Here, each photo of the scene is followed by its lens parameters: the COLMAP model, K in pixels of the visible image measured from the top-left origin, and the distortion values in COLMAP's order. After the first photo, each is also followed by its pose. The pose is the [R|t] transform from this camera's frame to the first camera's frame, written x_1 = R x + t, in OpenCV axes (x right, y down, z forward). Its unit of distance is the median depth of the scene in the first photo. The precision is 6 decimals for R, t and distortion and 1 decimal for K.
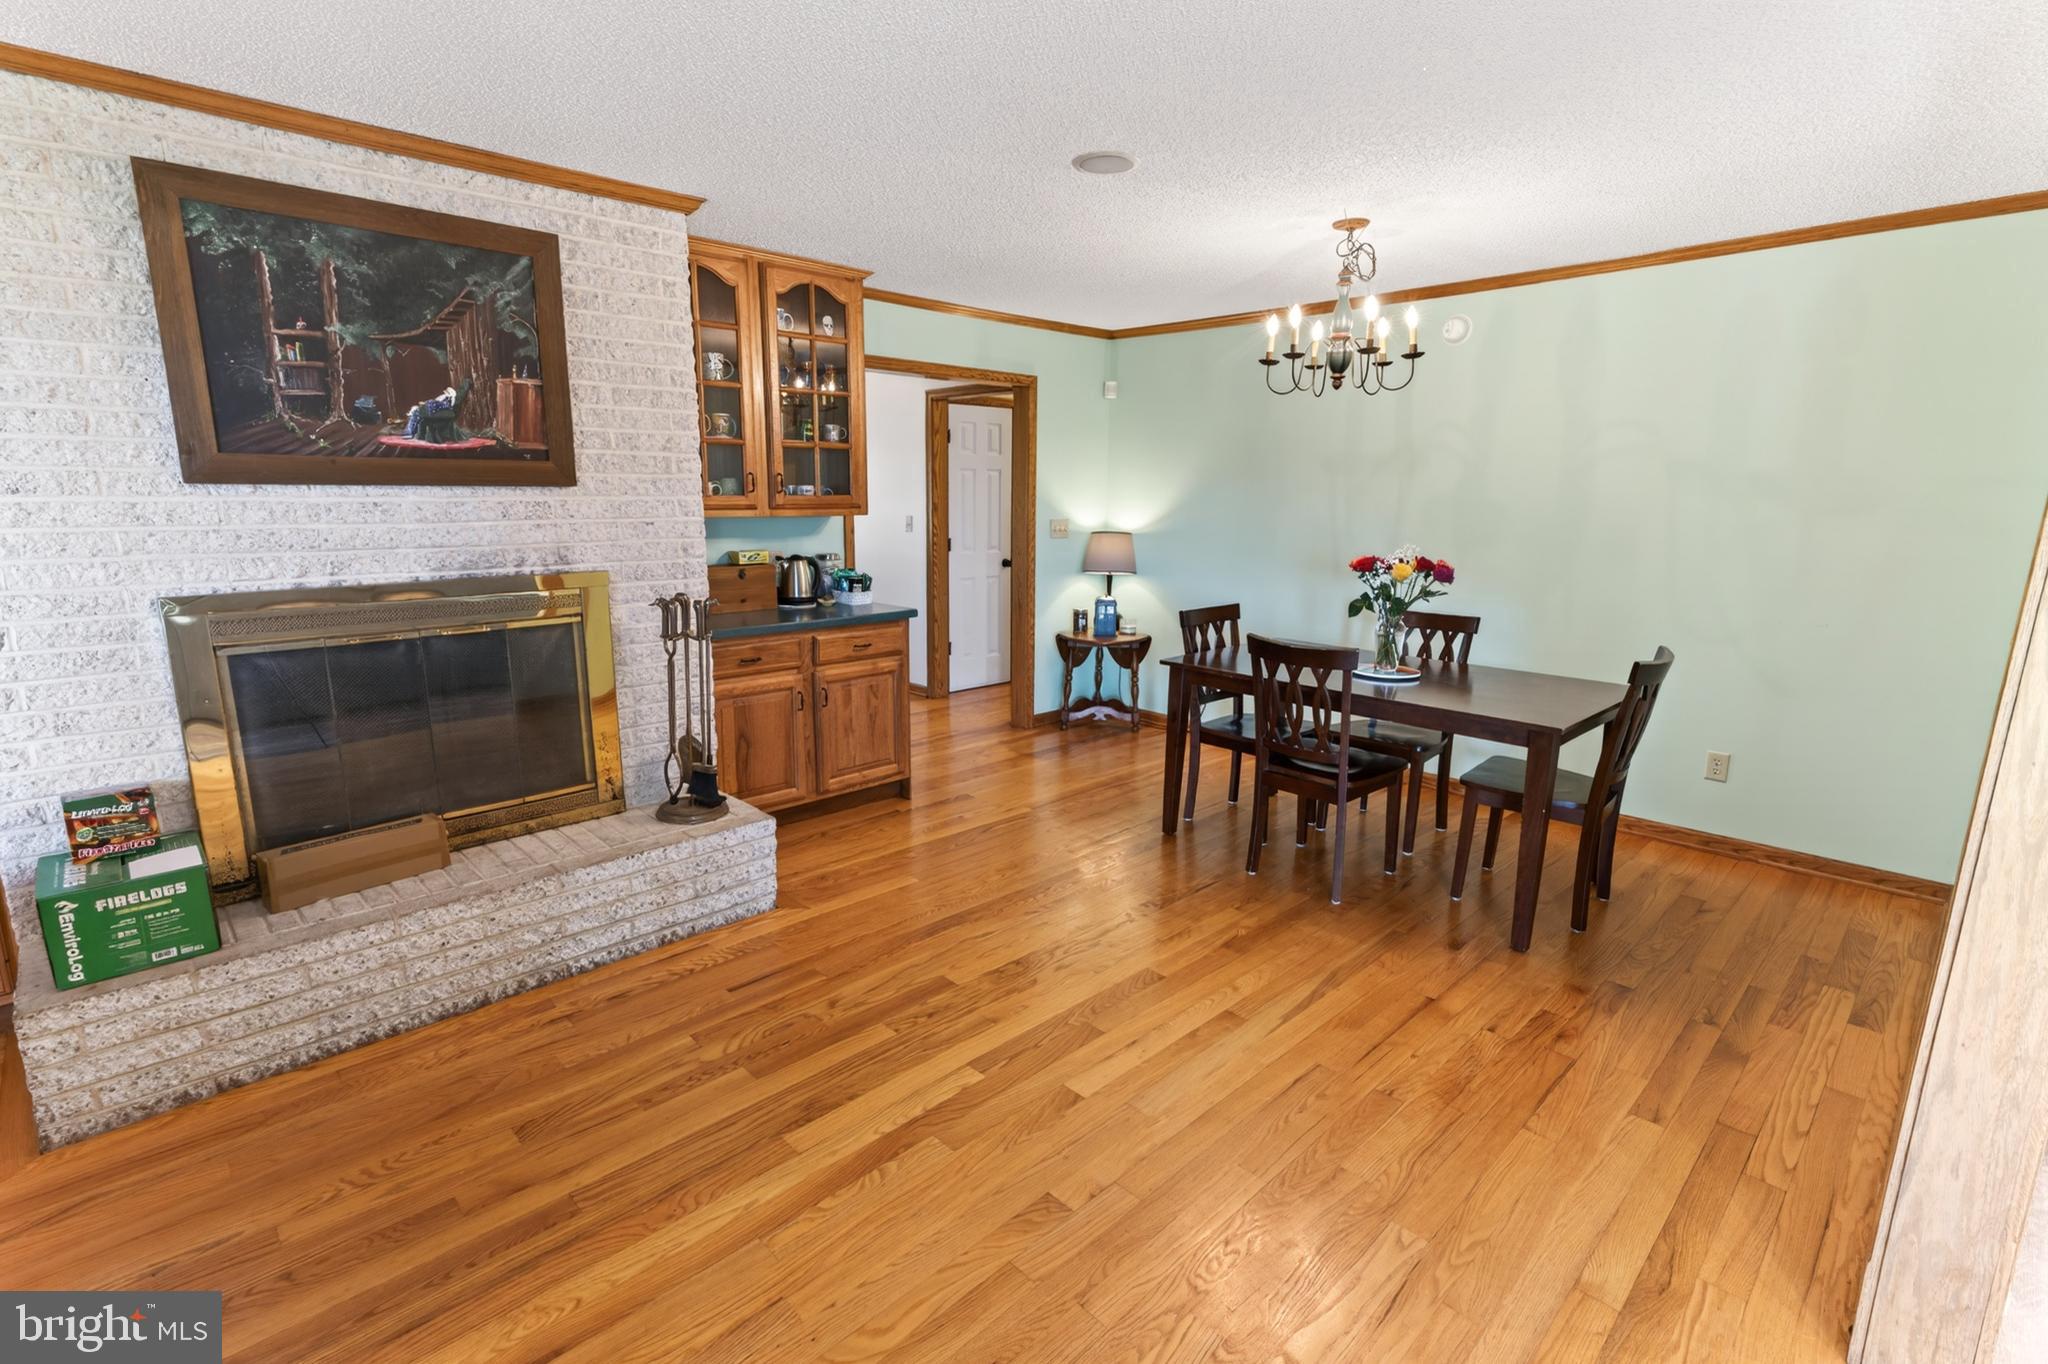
lens RADIAL K [[939.7, 0, 986.4], [0, 939.7, 675.6], [0, 0, 1]] dist [0.015255, 0.000409]
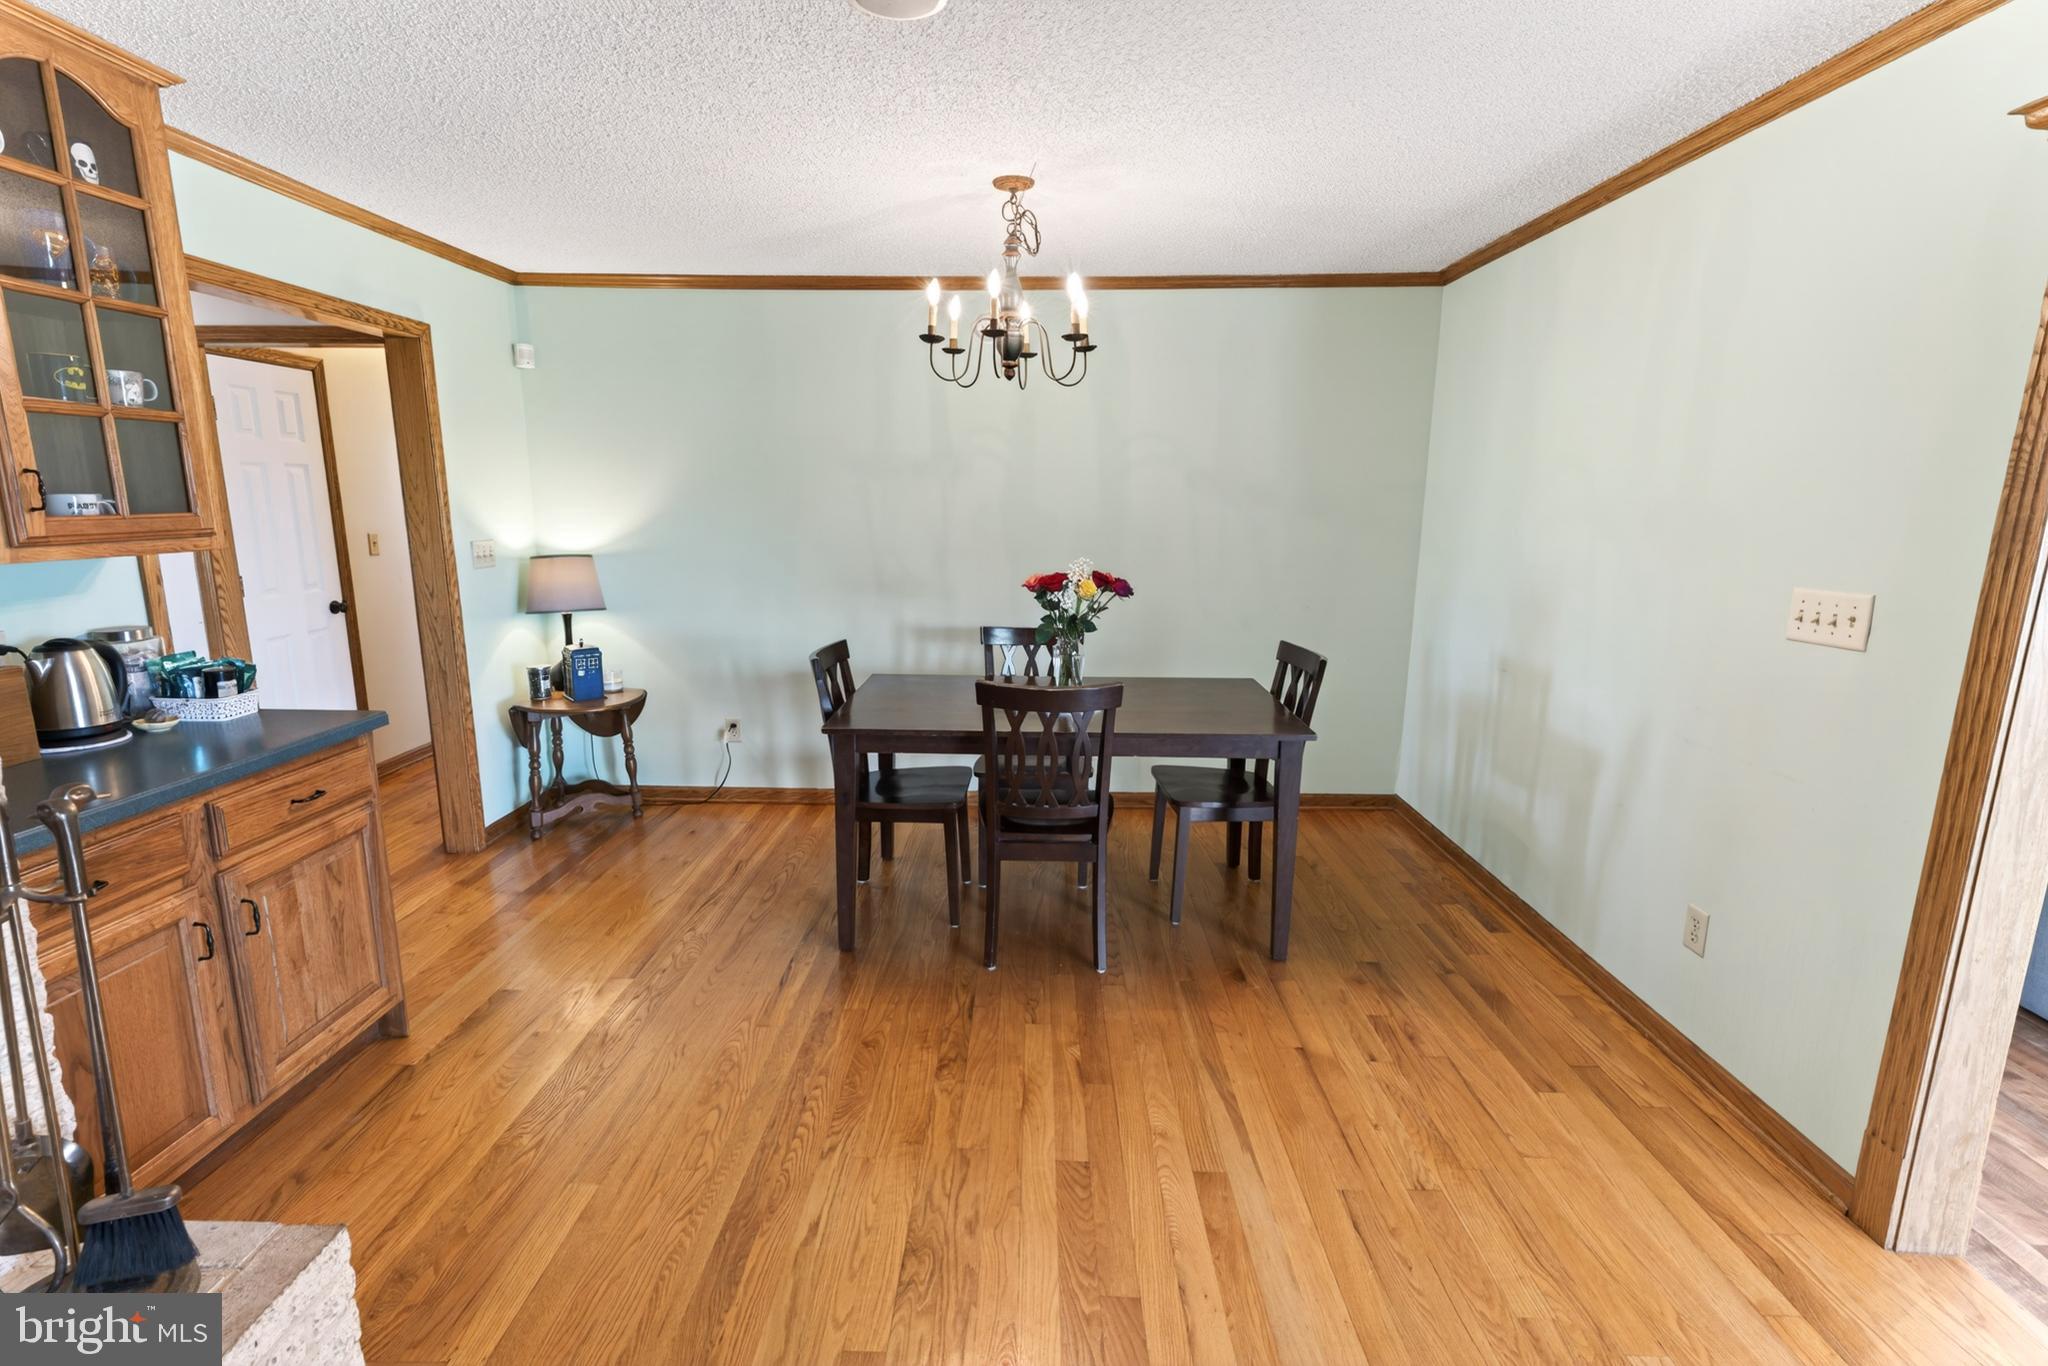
lens RADIAL K [[972.8, 0, 1024.0], [0, 972.8, 683.0], [0, 0, 1]] dist [0.008460, -0.000284]
pose [[0.701825, -0.141592, 0.698135, -0.223885], [0.140971, 0.988271, 0.058720, -0.071035], [-0.698261, 0.057206, 0.713554, 0.323594]]
